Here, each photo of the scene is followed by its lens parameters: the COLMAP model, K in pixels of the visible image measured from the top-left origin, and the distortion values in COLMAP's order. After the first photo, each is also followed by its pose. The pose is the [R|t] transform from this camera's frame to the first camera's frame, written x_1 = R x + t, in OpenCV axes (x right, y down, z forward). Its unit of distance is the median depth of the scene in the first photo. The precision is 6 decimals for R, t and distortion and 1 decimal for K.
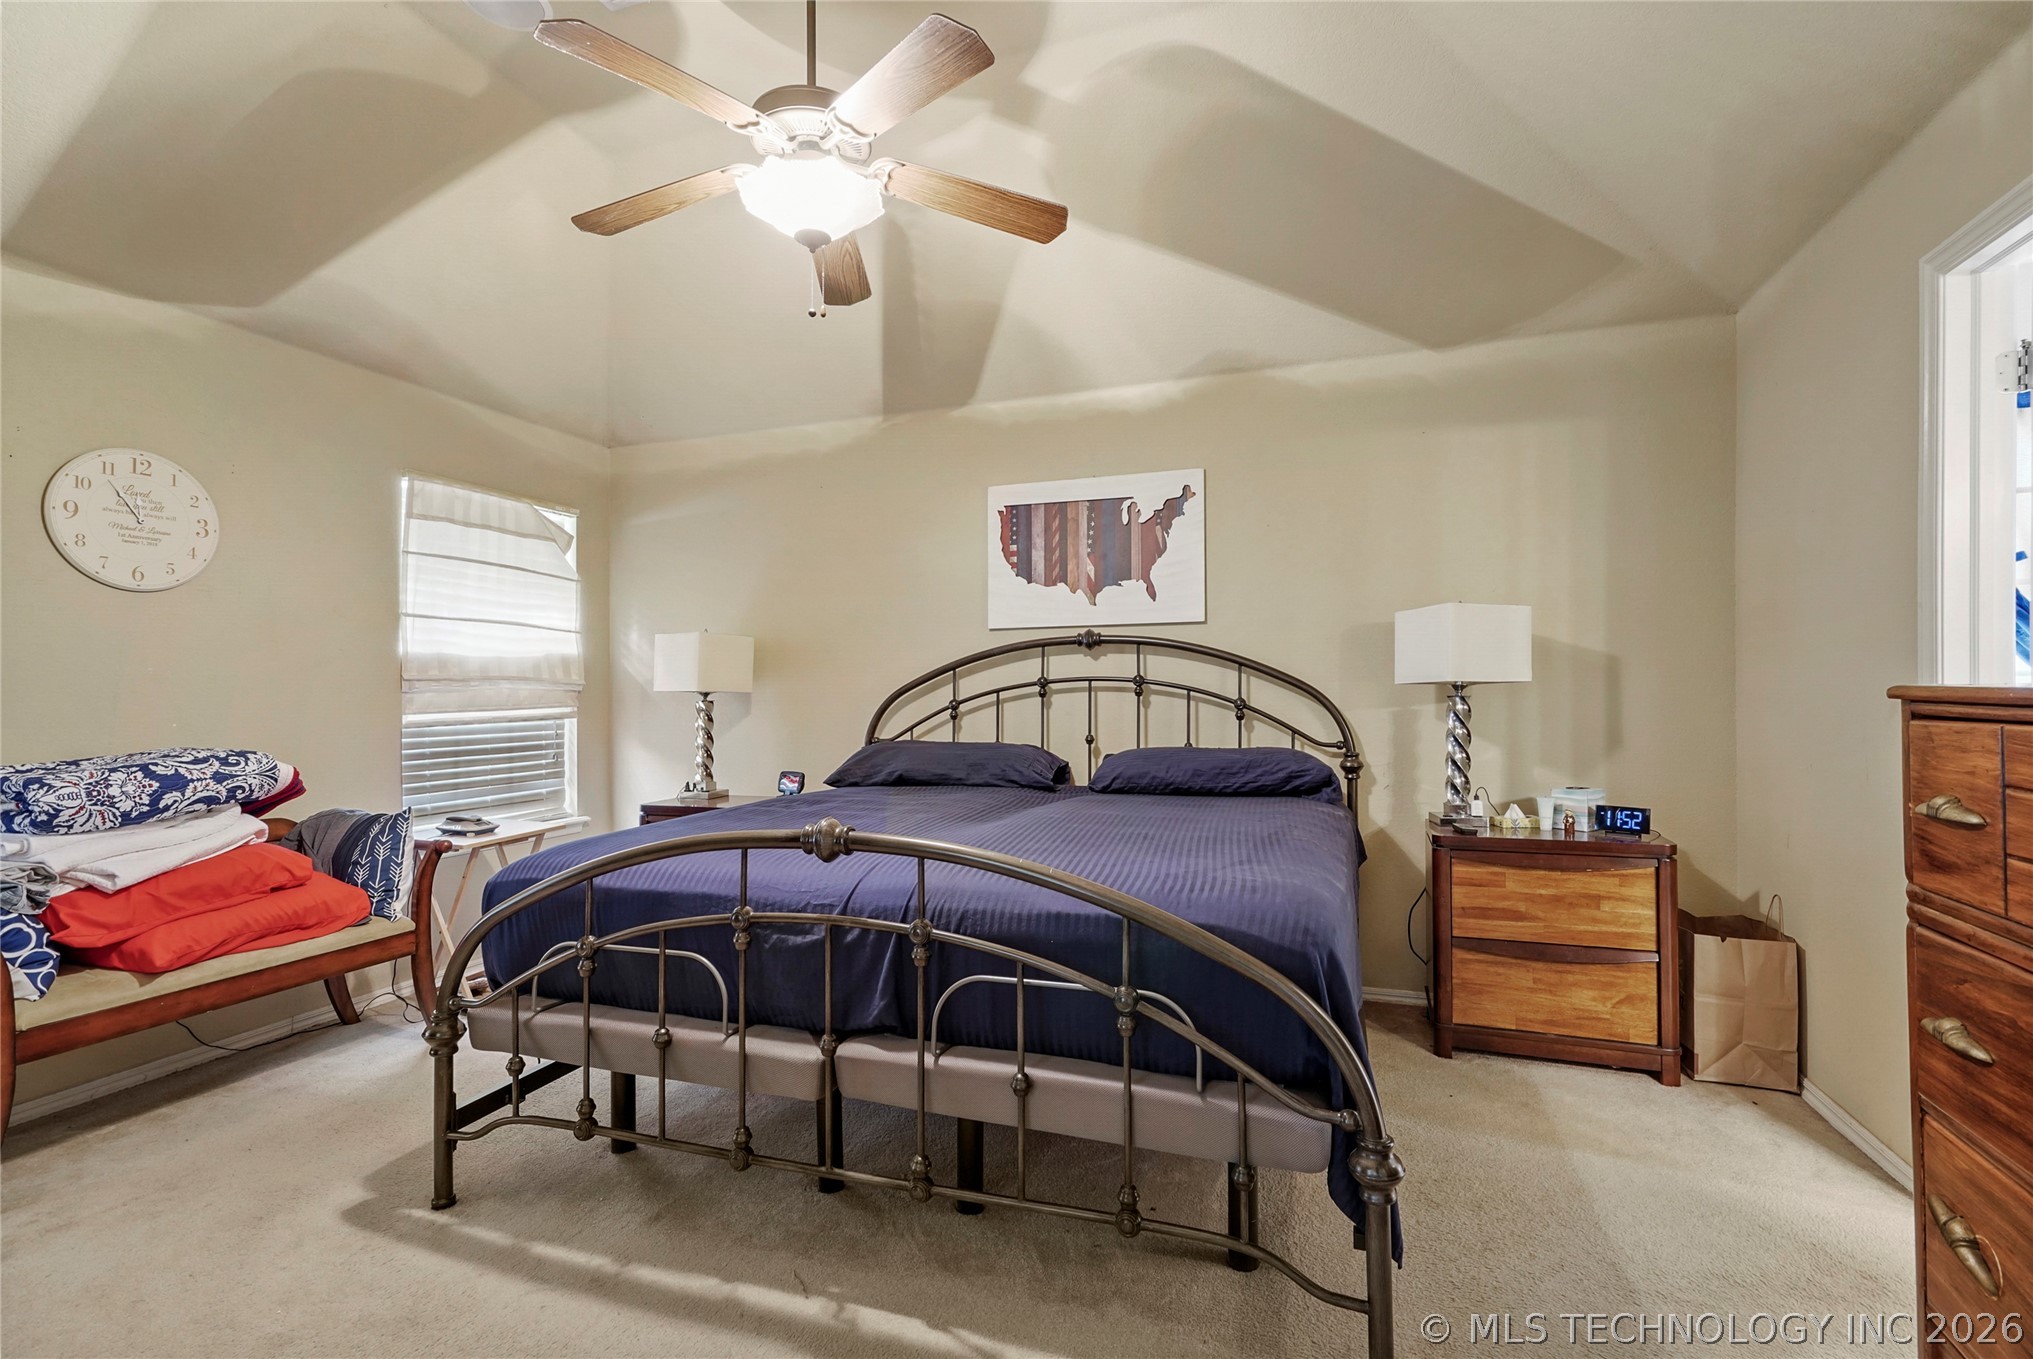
lens RADIAL K [[929.0, 0, 1016.5], [0, 929.0, 679.5], [0, 0, 1]] dist [-0.000685, 0.000014]
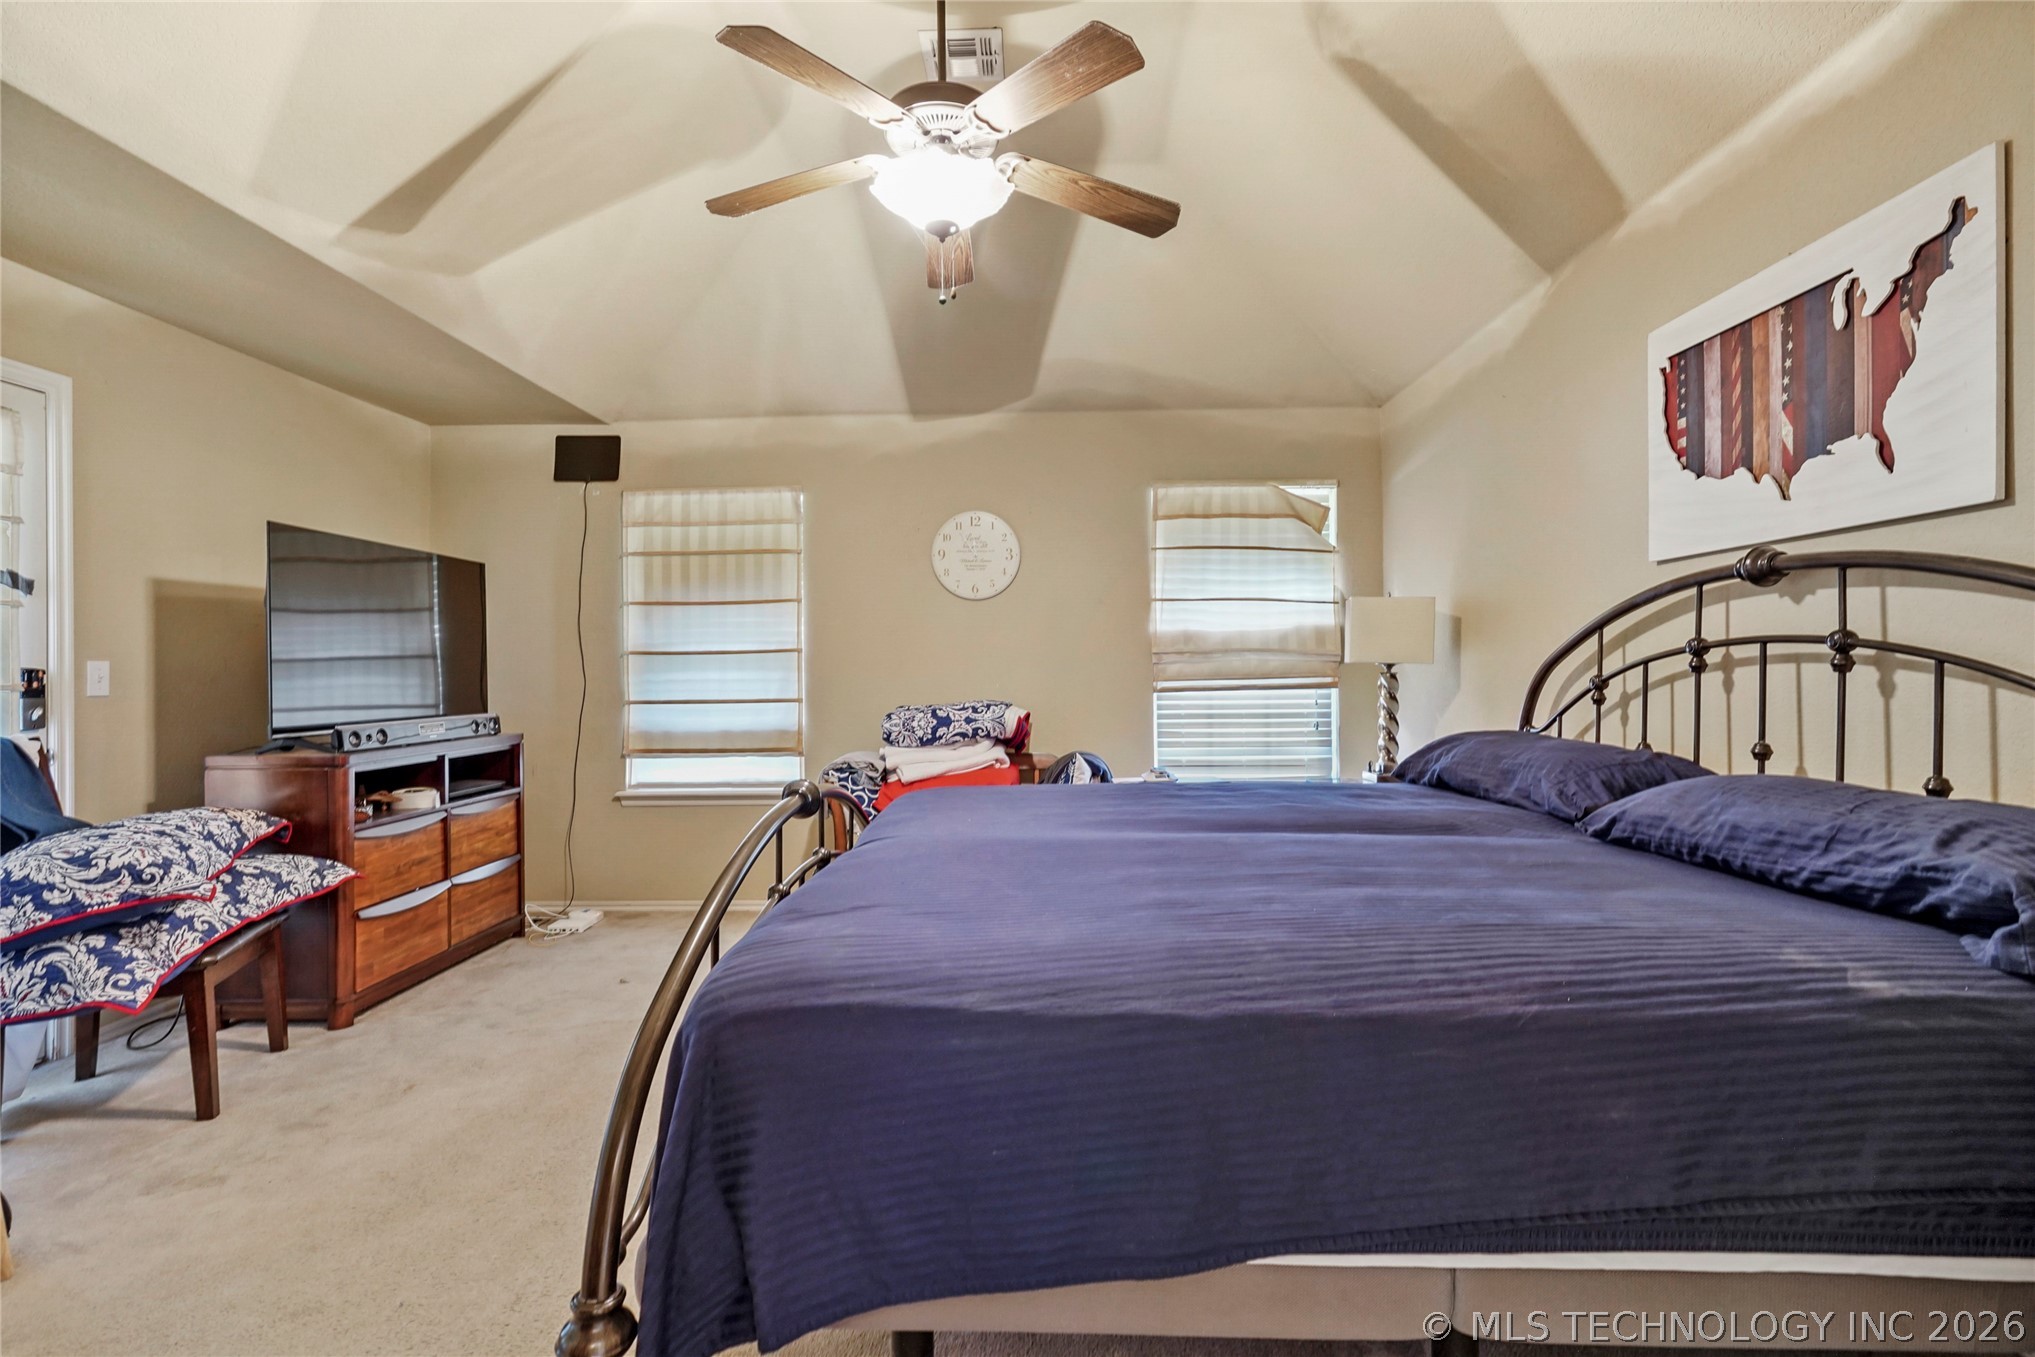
lens RADIAL K [[959.6, 0, 1012.8], [0, 959.6, 644.3], [0, 0, 1]] dist [-0.000725, 0.020402]
pose [[0.317045, -0.017776, -0.948244, 0.472587], [0.017283, 0.999767, -0.012964, 0.001892], [0.948253, -0.012279, 0.317279, 0.412181]]
